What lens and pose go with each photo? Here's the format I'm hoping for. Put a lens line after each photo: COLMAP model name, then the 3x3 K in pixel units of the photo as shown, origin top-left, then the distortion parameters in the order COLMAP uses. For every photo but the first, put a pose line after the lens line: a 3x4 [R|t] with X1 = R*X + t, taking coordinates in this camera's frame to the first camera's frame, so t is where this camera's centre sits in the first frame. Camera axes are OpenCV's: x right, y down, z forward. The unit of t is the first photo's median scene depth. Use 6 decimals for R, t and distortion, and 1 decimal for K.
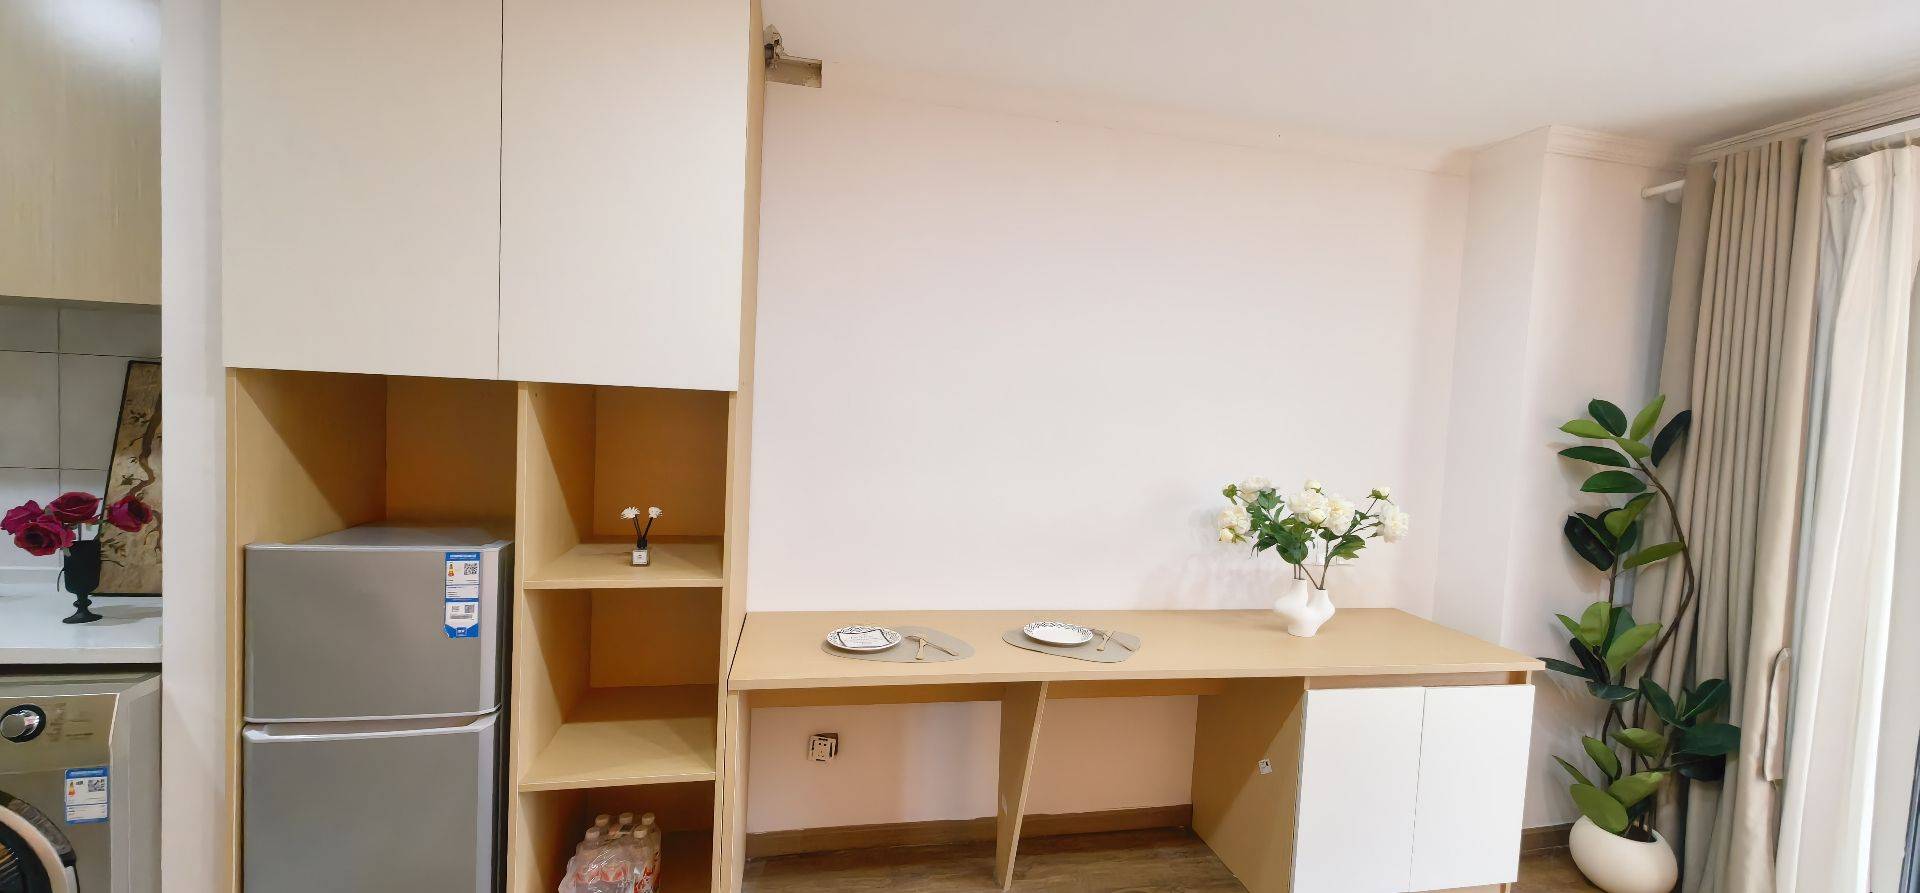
lens RADIAL K [[744.0, 0, 960.0], [0, 744.0, 446.5], [0, 0, 1]] dist [0.002649, -0.000640]
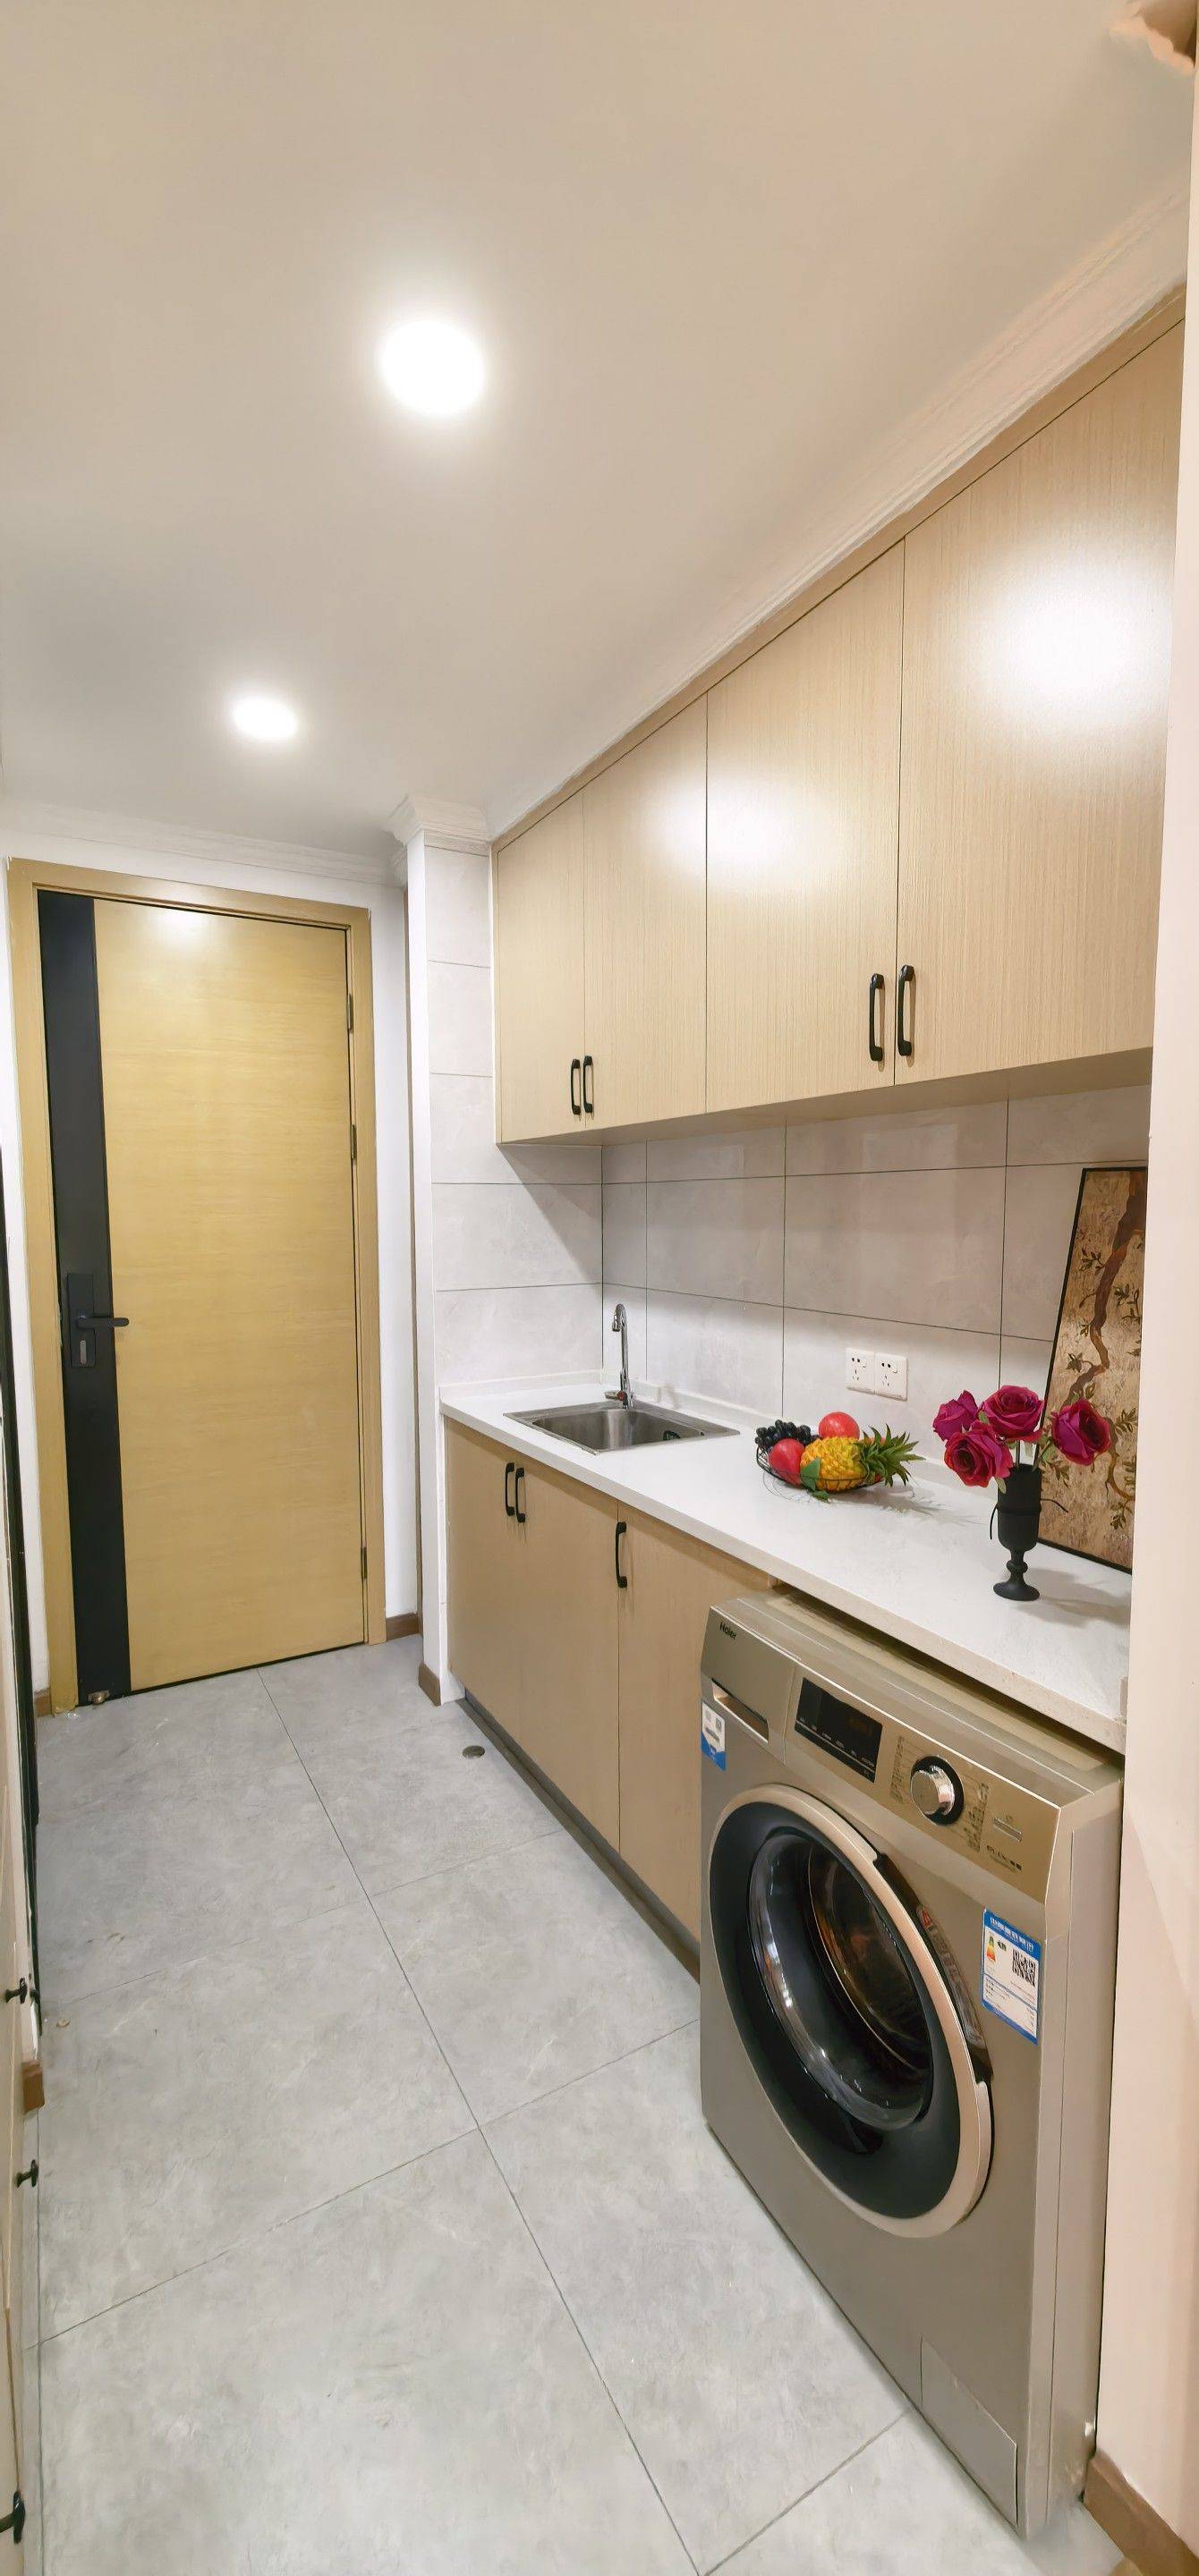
lens RADIAL K [[998.4, 0, 599.5], [0, 998.4, 1288.0], [0, 0, 1]] dist [0.002649, -0.000640]
pose [[0.297932, 0.023617, -0.954295, -0.507857], [-0.027378, 0.999494, 0.016188, -0.021464], [0.954194, 0.021304, 0.298428, 0.428735]]
